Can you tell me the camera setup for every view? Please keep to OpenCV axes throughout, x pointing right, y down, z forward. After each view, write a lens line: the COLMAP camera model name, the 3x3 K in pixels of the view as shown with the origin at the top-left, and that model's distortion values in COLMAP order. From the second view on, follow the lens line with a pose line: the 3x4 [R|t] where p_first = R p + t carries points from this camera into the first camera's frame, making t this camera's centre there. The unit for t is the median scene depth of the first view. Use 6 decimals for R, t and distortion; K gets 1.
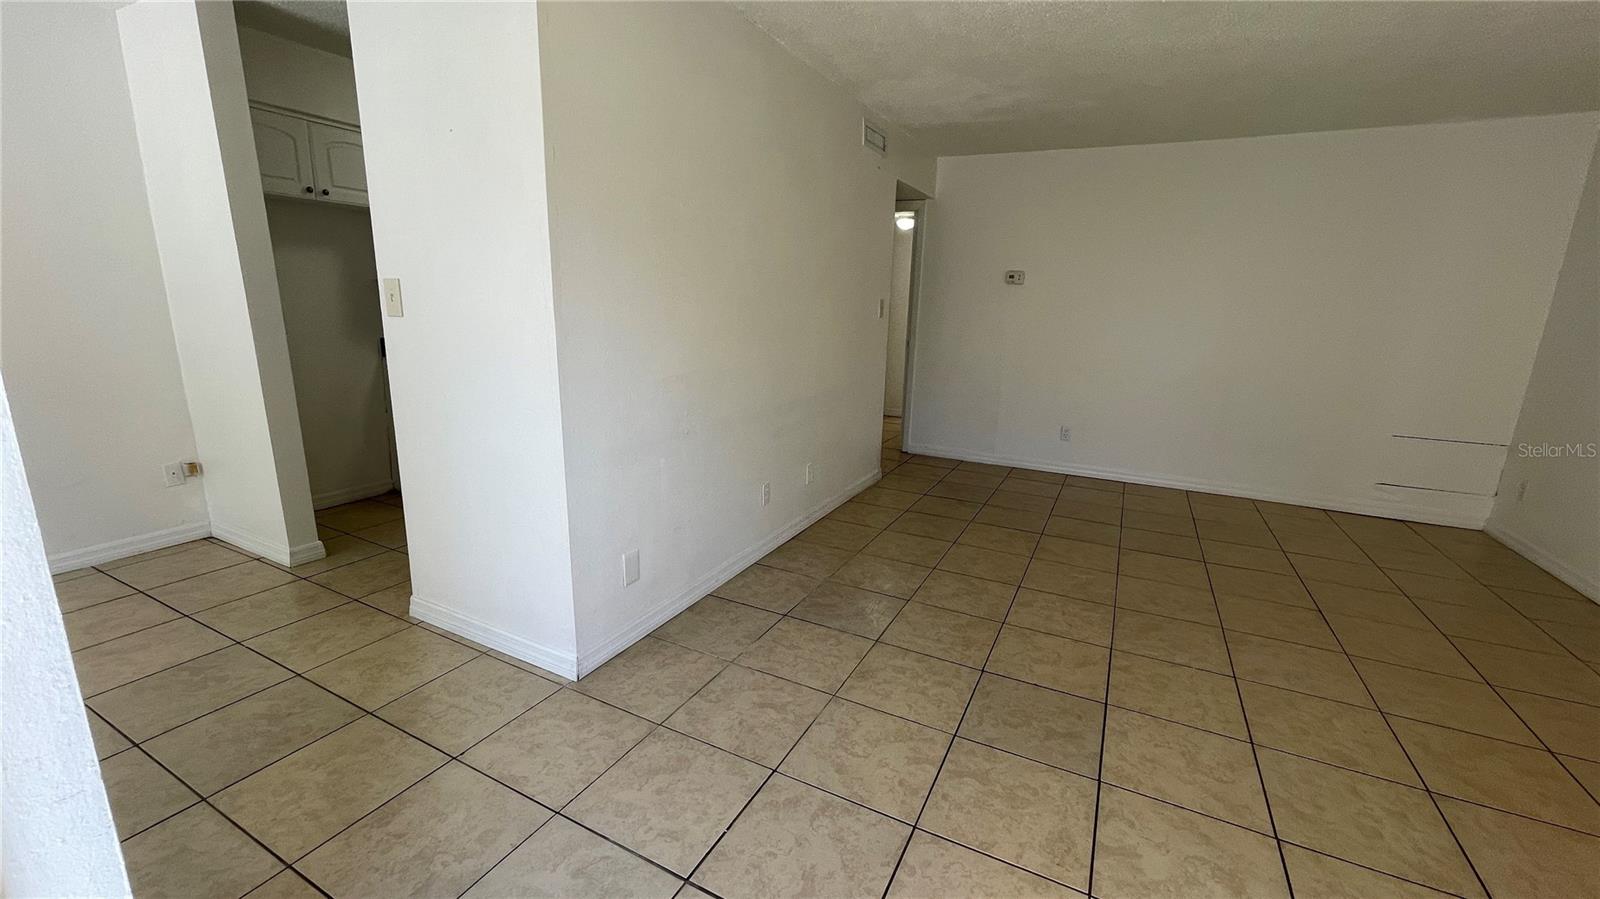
lens RADIAL K [[649.2, 0, 794.0], [0, 649.2, 443.0], [0, 0, 1]] dist [0.002063, -0.000168]
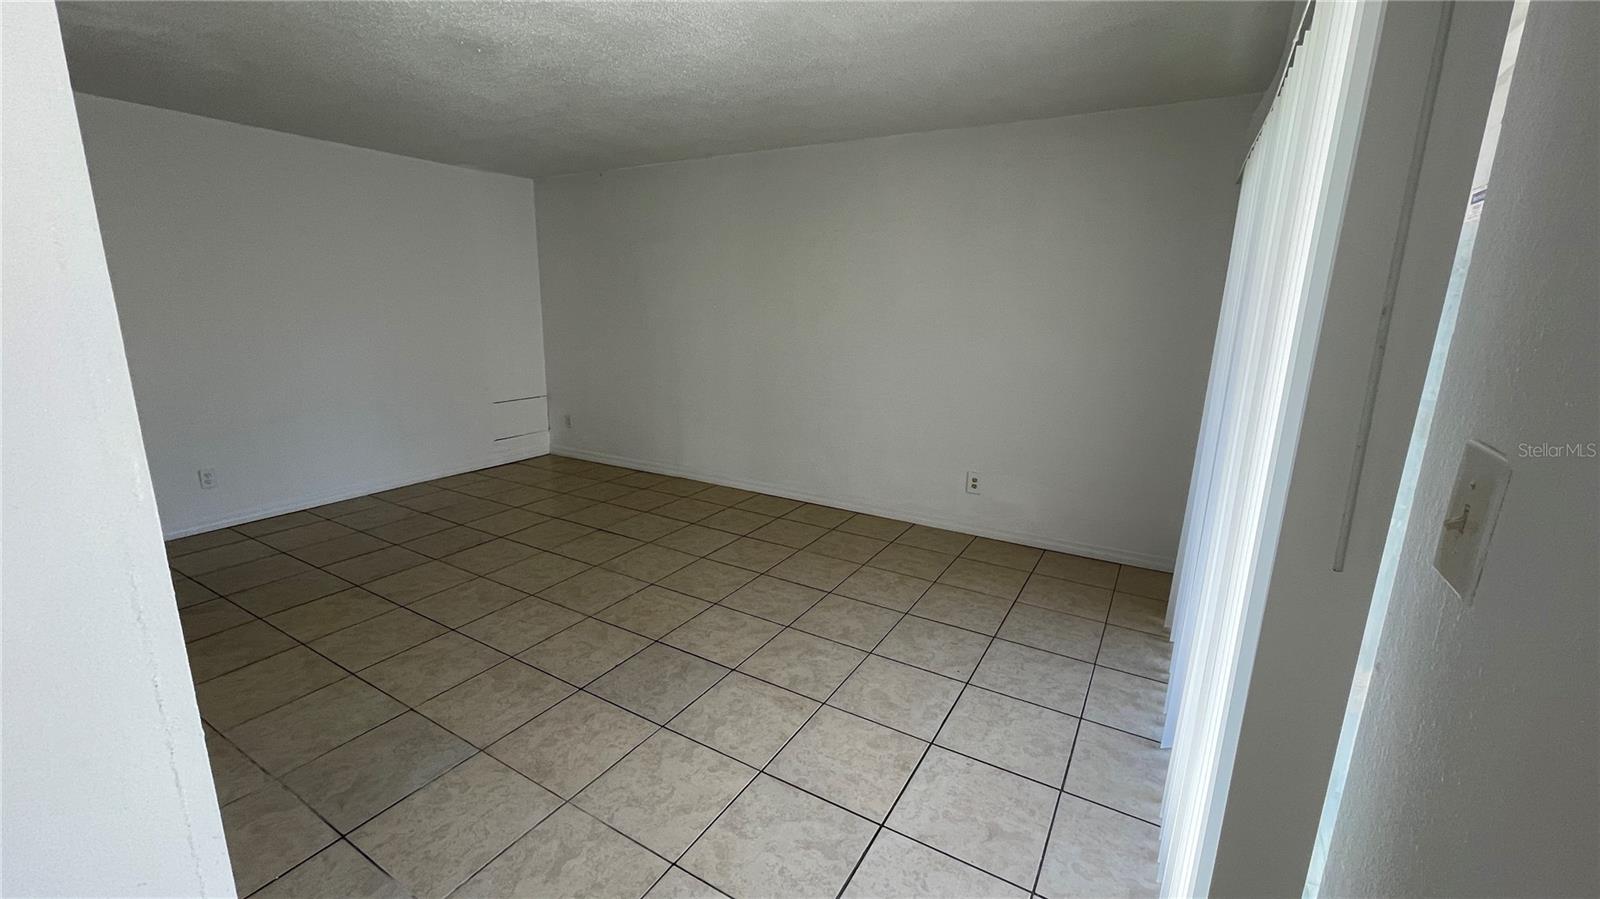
lens RADIAL K [[649.2, 0, 796.4], [0, 649.2, 444.3], [0, 0, 1]] dist [0.002063, -0.000168]
pose [[0.067901, -0.244973, 0.967149, -0.592865], [0.206648, 0.951818, 0.226581, -0.184416], [-0.976056, 0.184474, 0.115253, 0.474646]]
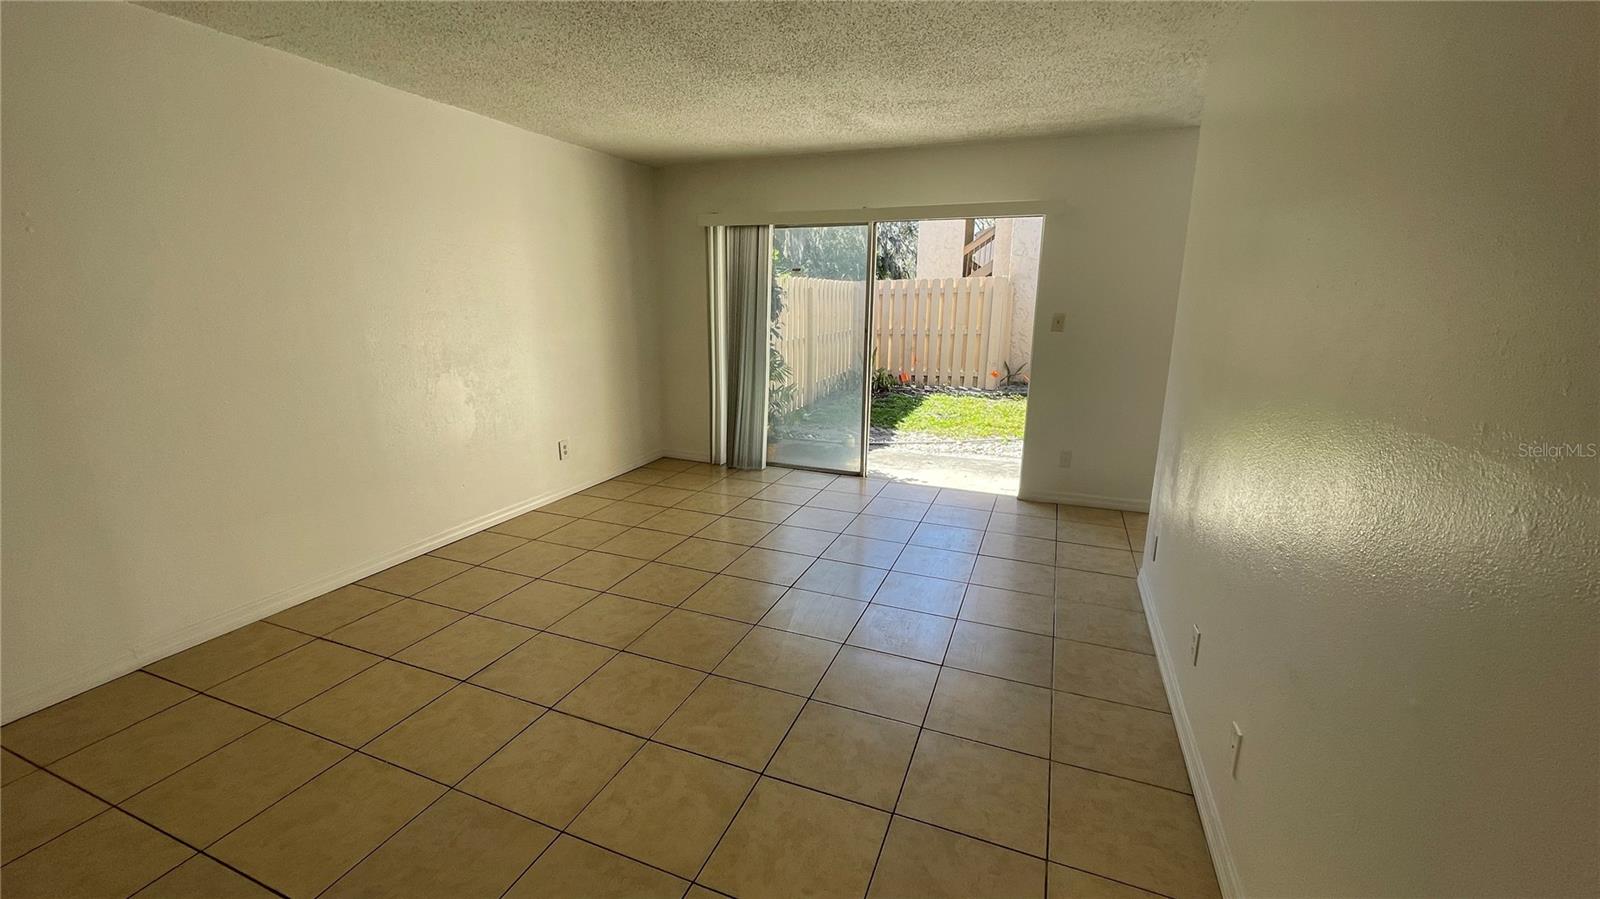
lens RADIAL K [[649.2, 0, 796.3], [0, 649.2, 448.1], [0, 0, 1]] dist [0.002063, -0.000168]
pose [[-0.994306, -0.016218, -0.105321, 0.582759], [-0.060576, 0.899151, 0.433427, -0.488013], [0.087670, 0.437339, -0.895013, 2.025385]]
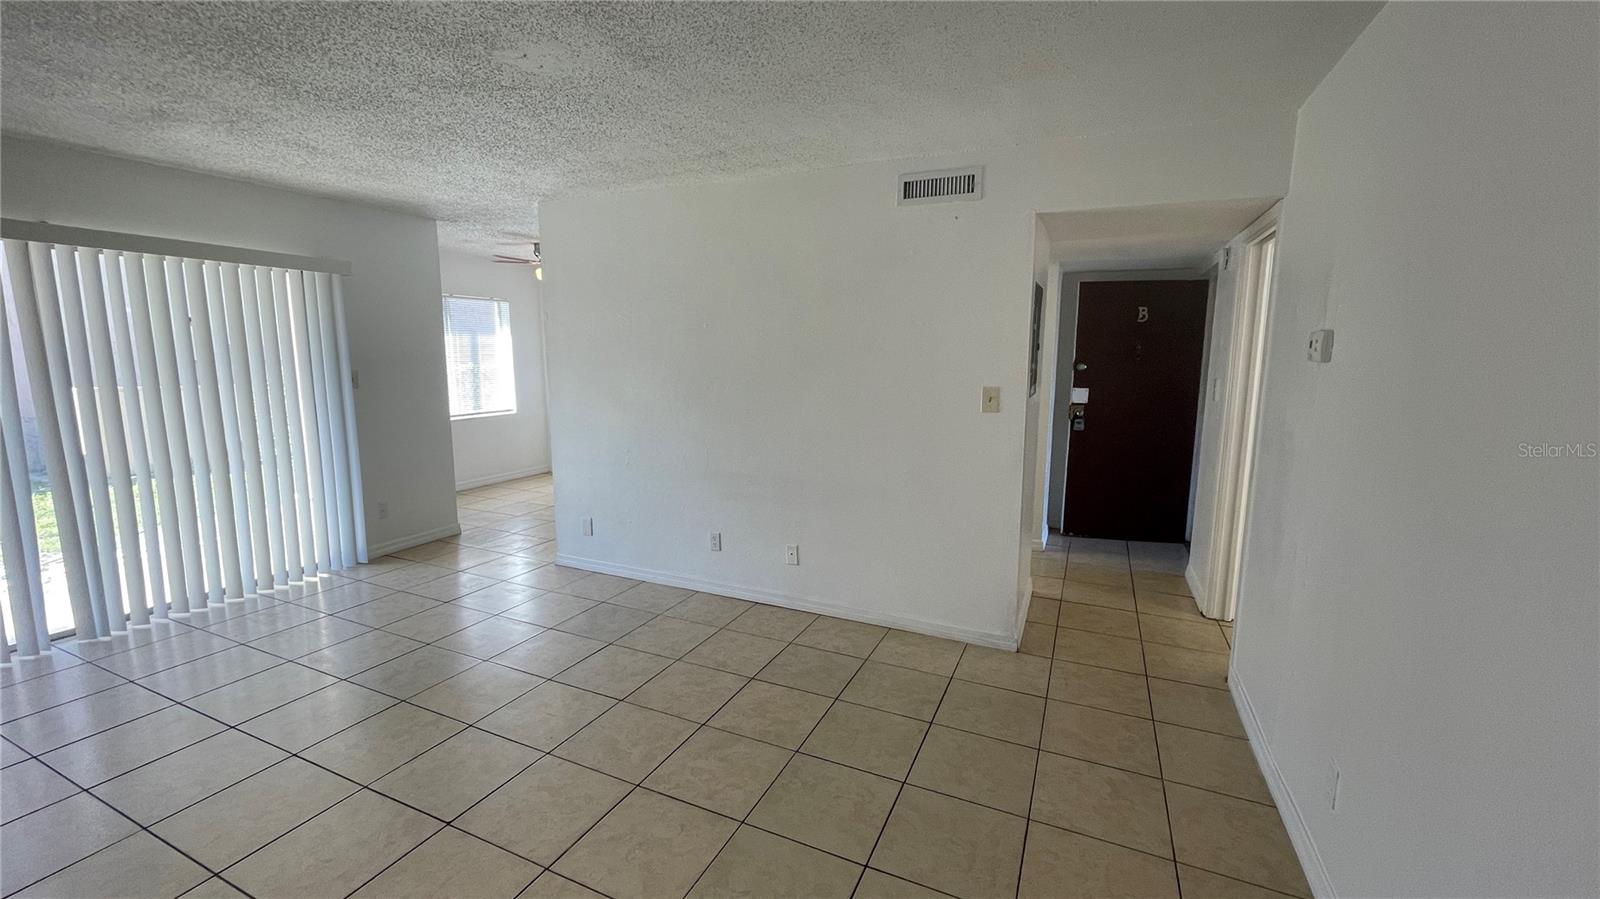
lens RADIAL K [[649.2, 0, 789.8], [0, 649.2, 451.6], [0, 0, 1]] dist [0.002063, -0.000168]
pose [[0.031777, 0.121135, -0.992127, 1.561014], [-0.224253, 0.968185, 0.111030, -0.340256], [0.974013, 0.218959, 0.057931, 1.433184]]
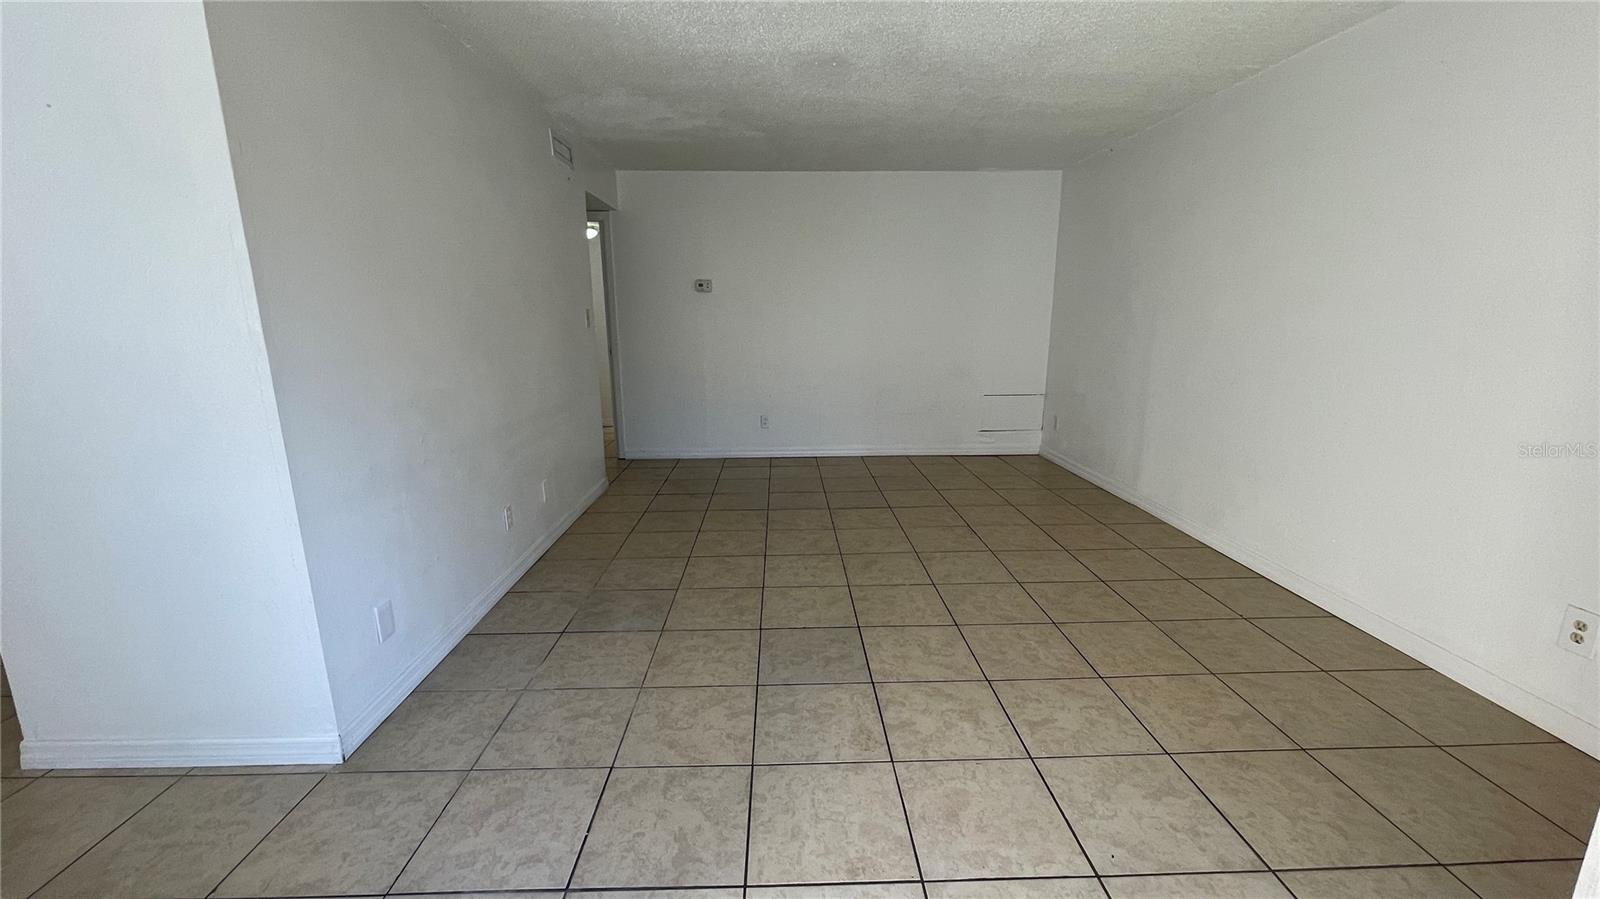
lens RADIAL K [[649.2, 0, 789.4], [0, 649.2, 444.2], [0, 0, 1]] dist [0.002063, -0.000168]
pose [[0.879374, -0.131775, 0.457534, -0.143907], [0.137015, 0.990327, 0.021885, 0.010594], [-0.455992, 0.043444, 0.888923, -0.049228]]
